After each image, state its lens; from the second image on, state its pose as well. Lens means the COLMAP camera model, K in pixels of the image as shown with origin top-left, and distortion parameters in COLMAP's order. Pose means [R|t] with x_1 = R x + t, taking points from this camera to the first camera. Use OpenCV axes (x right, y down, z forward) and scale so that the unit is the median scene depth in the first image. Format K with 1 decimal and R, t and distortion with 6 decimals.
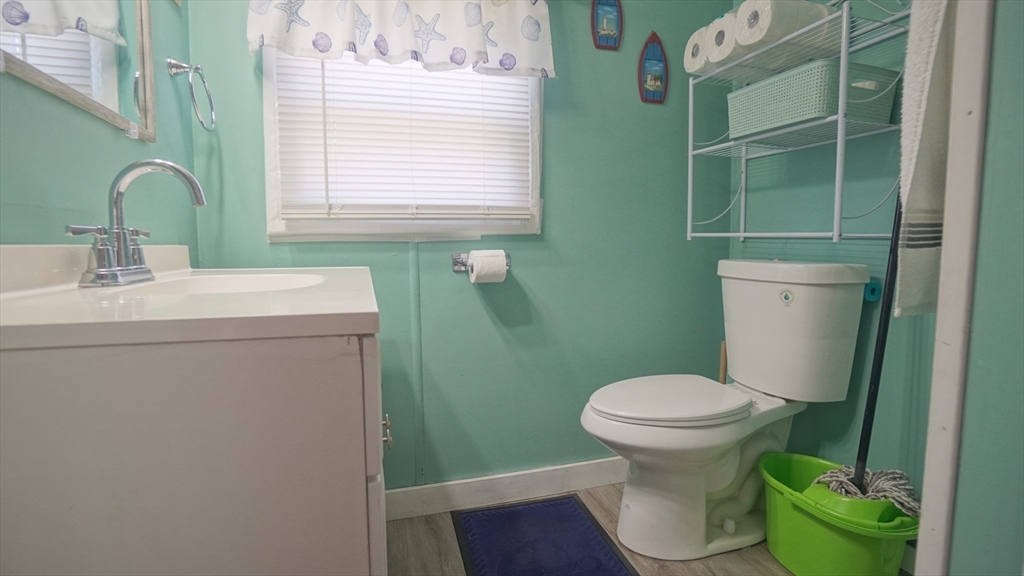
lens RADIAL K [[465.0, 0, 498.8], [0, 465.0, 282.9], [0, 0, 1]] dist [-0.046098, 0.007559]
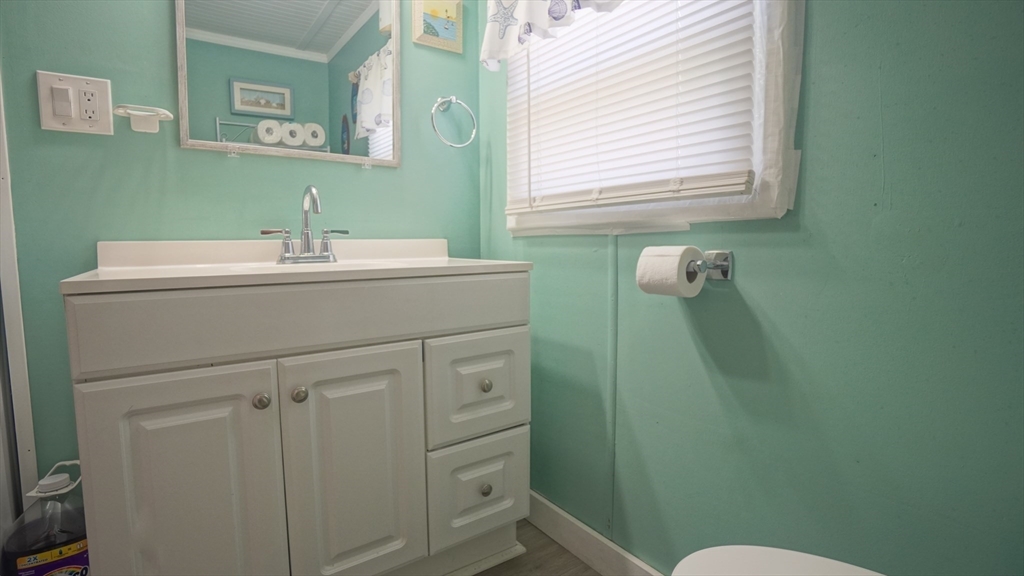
lens RADIAL K [[465.0, 0, 511.6], [0, 465.0, 286.3], [0, 0, 1]] dist [-0.046098, 0.007559]
pose [[0.348704, 0.090691, -0.932835, 0.535252], [-0.072239, 0.994947, 0.069726, -0.045745], [0.934445, 0.043073, 0.353494, 0.591886]]
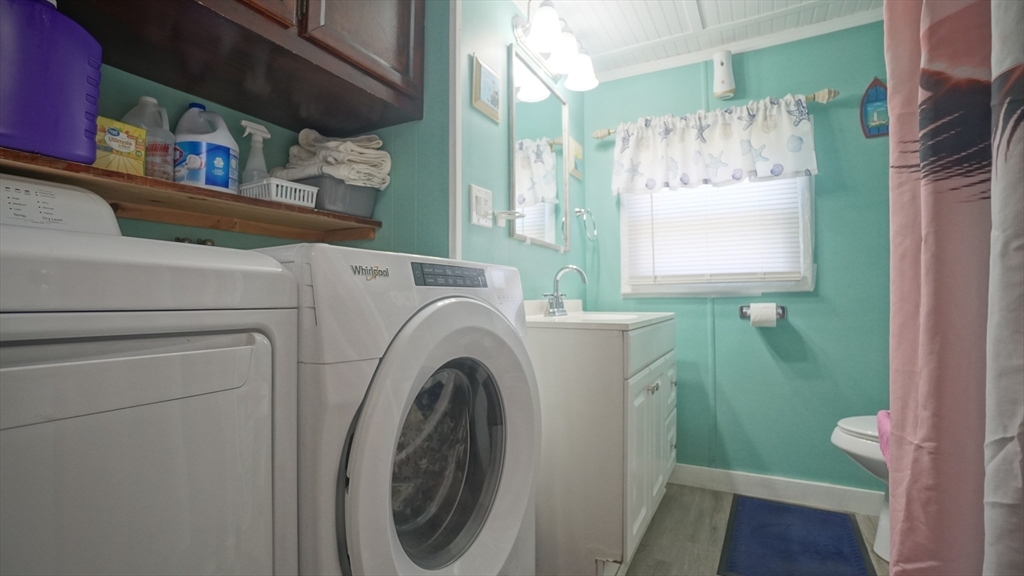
lens RADIAL K [[465.0, 0, 516.6], [0, 465.0, 291.2], [0, 0, 1]] dist [-0.046098, 0.007559]
pose [[0.731407, -0.010361, -0.681863, 0.393888], [-0.053486, 0.995933, -0.072506, 0.033769], [0.679841, 0.089502, 0.727878, -0.536870]]
